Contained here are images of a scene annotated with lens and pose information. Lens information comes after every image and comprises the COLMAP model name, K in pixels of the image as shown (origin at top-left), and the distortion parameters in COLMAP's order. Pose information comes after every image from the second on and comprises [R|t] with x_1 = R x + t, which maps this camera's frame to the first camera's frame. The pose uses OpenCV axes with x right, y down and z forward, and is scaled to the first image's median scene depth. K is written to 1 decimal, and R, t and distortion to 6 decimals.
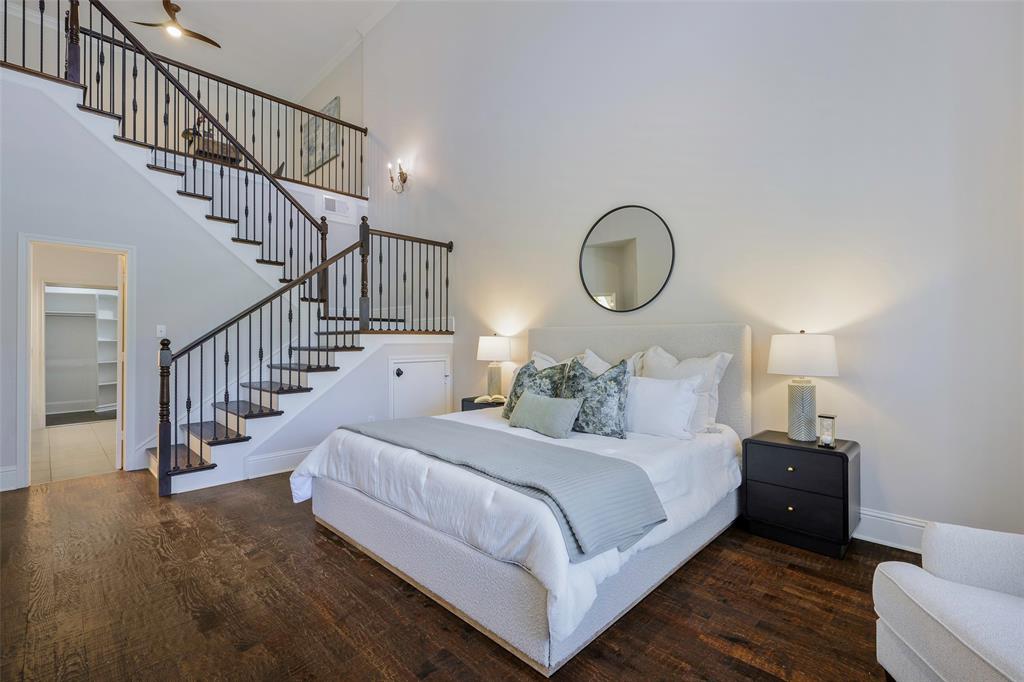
lens RADIAL K [[447.3, 0, 514.6], [0, 447.3, 339.1], [0, 0, 1]] dist [0.004550, 0.000760]
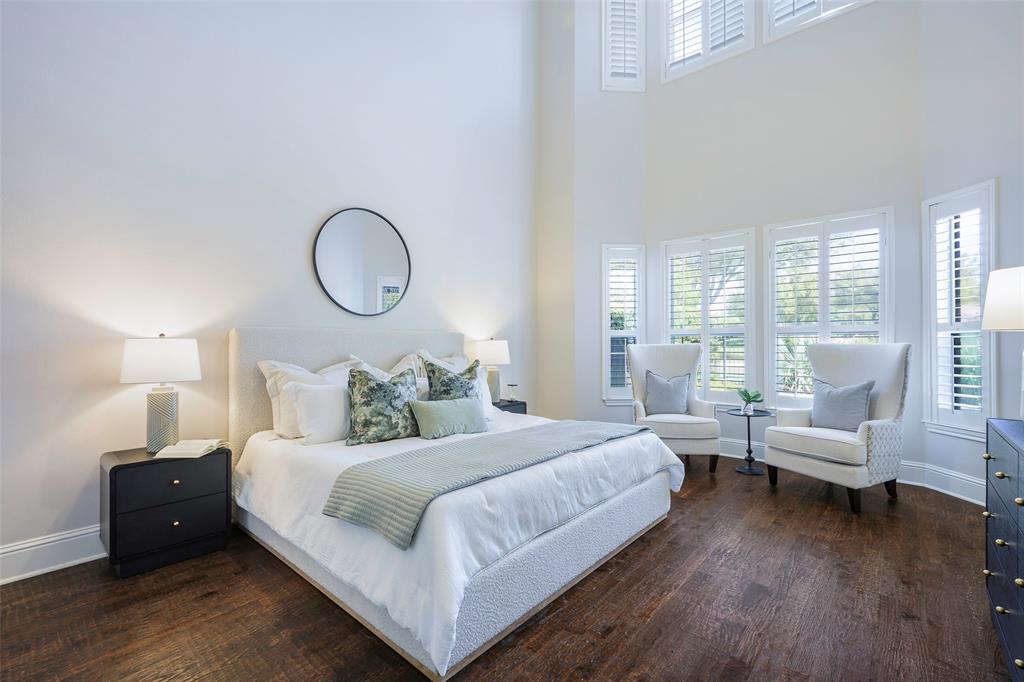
lens RADIAL K [[447.3, 0, 515.0], [0, 447.3, 334.7], [0, 0, 1]] dist [0.004550, 0.000760]
pose [[-0.028376, 0.003678, 0.999591, -1.259538], [0.014267, 0.999893, -0.003274, -0.020230], [-0.999495, 0.014168, -0.028426, 1.167837]]
